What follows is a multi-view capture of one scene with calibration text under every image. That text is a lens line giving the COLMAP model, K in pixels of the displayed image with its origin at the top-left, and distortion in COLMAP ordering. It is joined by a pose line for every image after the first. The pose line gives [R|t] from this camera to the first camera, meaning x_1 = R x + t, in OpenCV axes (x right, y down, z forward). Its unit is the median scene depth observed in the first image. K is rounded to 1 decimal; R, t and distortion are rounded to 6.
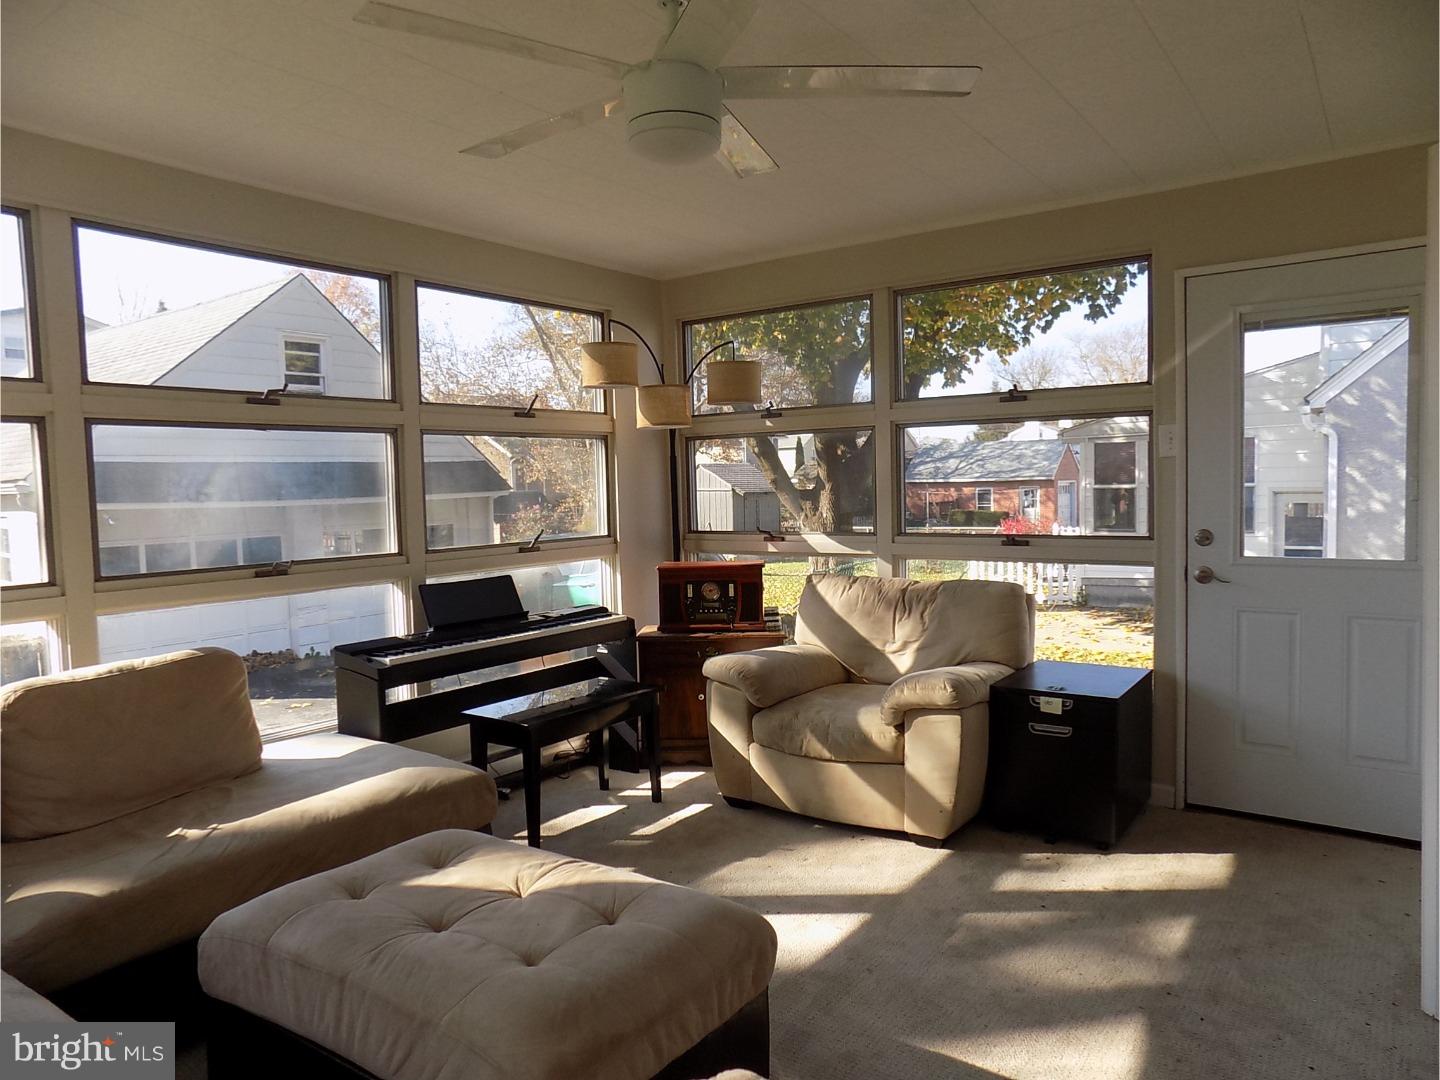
lens RADIAL K [[975.4, 0, 721.0], [0, 975.4, 545.7], [0, 0, 1]] dist [-0.046080, 0.016453]
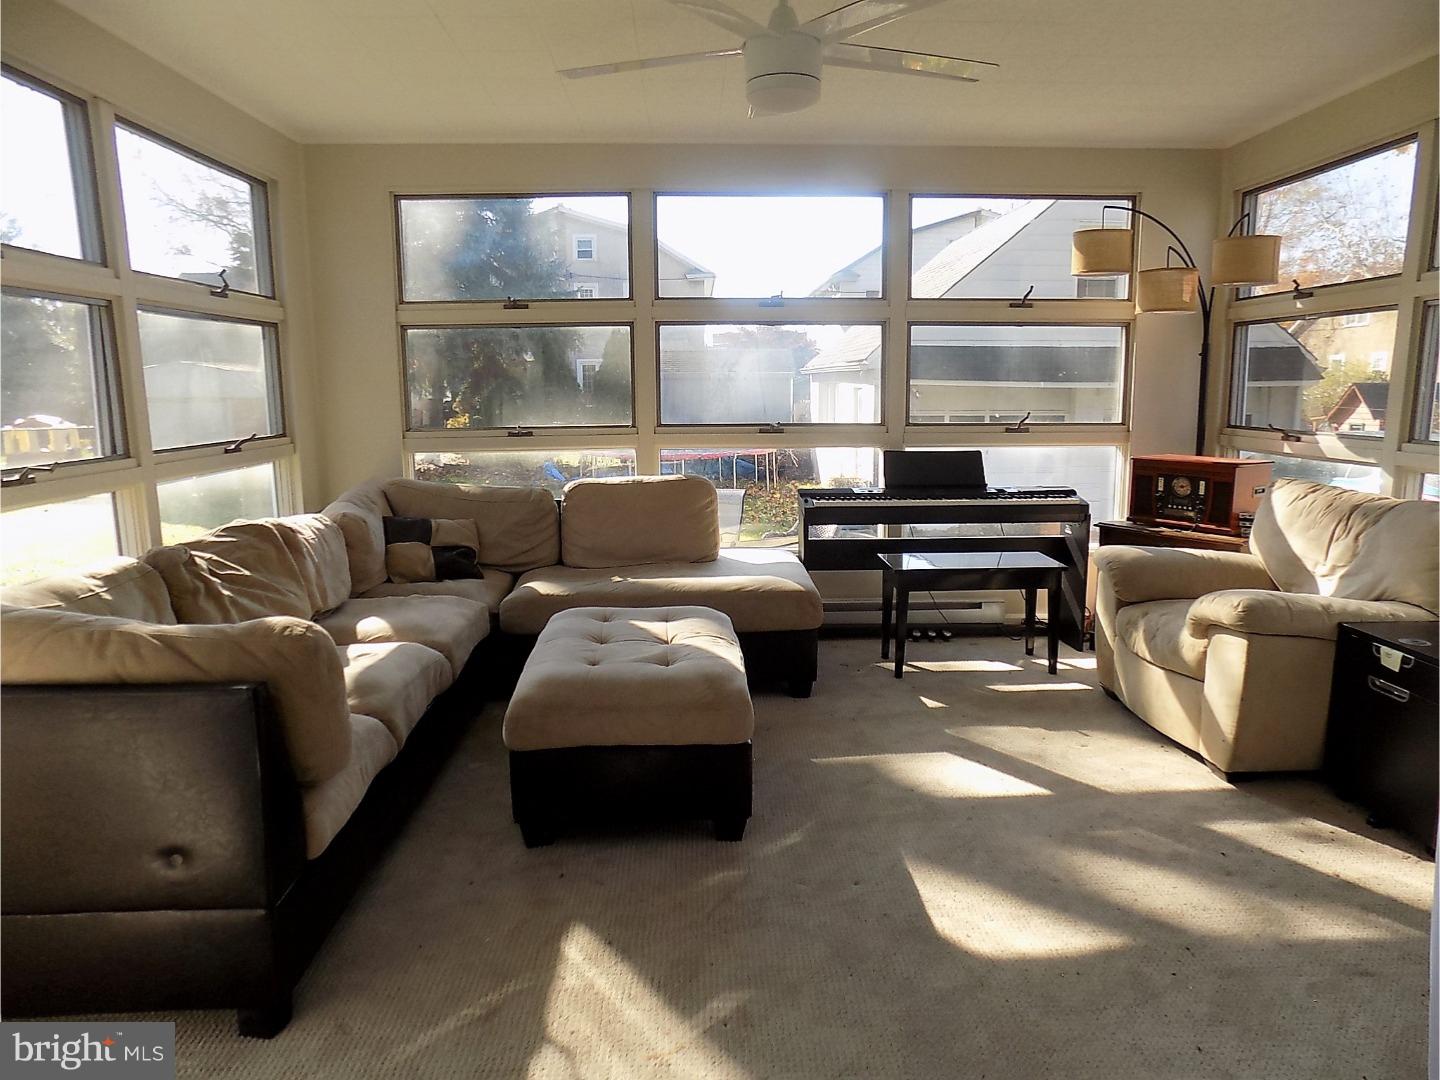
lens RADIAL K [[975.4, 0, 727.1], [0, 975.4, 541.0], [0, 0, 1]] dist [-0.046080, 0.016453]
pose [[0.618693, 0.149992, -0.771182, 0.517169], [-0.060488, 0.987786, 0.143594, -0.011051], [0.783301, -0.042193, 0.620210, 0.069253]]
